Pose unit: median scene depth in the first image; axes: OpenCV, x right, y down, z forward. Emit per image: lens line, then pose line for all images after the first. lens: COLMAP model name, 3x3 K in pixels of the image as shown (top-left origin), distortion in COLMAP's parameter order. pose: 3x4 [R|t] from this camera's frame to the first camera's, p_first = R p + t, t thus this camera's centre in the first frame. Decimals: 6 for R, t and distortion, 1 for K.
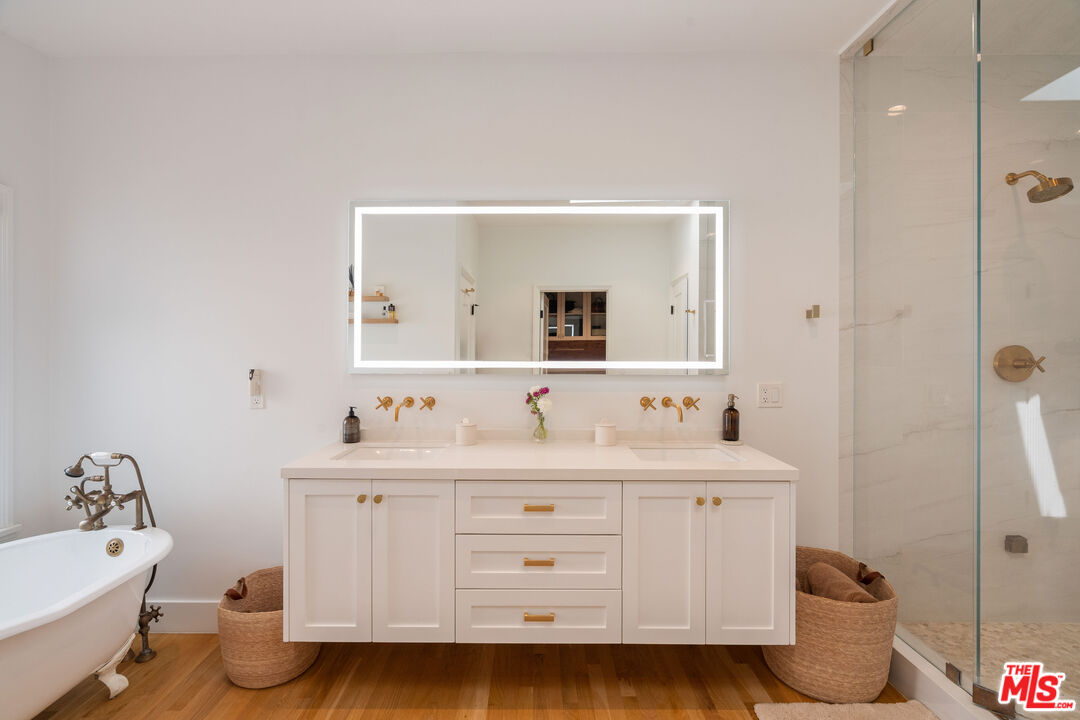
lens RADIAL K [[501.2, 0, 540.0], [0, 501.2, 360.0], [0, 0, 1]] dist [-0.000722, 0.000027]
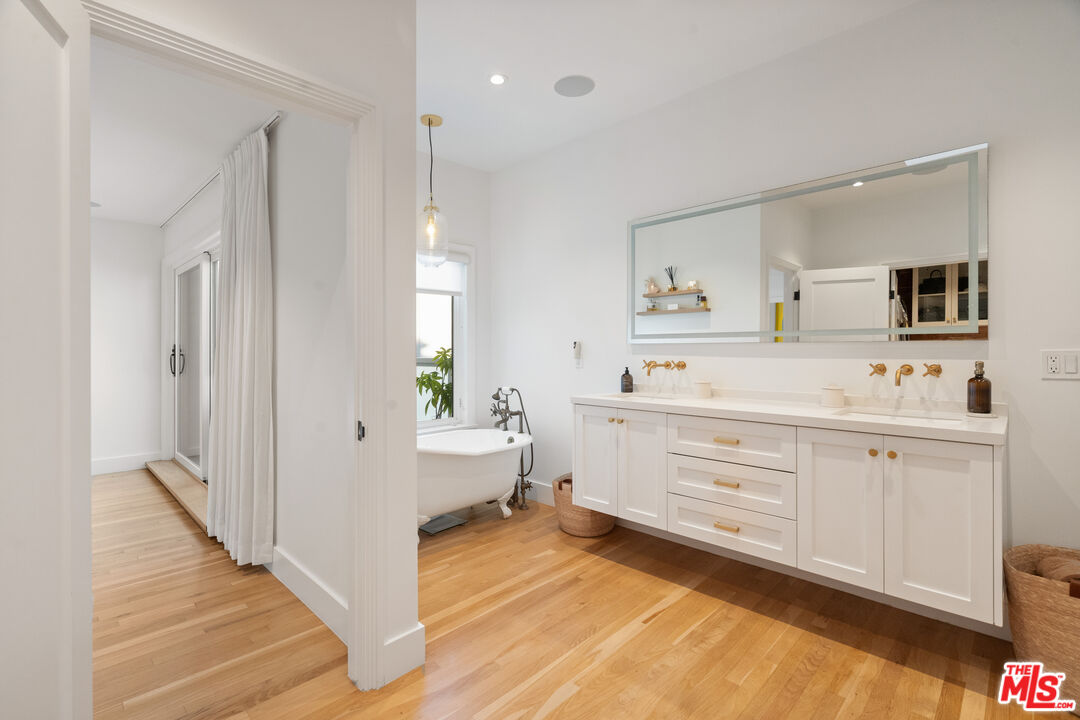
lens RADIAL K [[501.2, 0, 540.0], [0, 501.2, 360.0], [0, 0, 1]] dist [-0.000722, 0.000027]
pose [[0.720087, 0.009838, -0.693814, 0.473771], [-0.010229, 0.999941, 0.003562, 0.077357], [0.693808, 0.004532, 0.720146, -0.221918]]
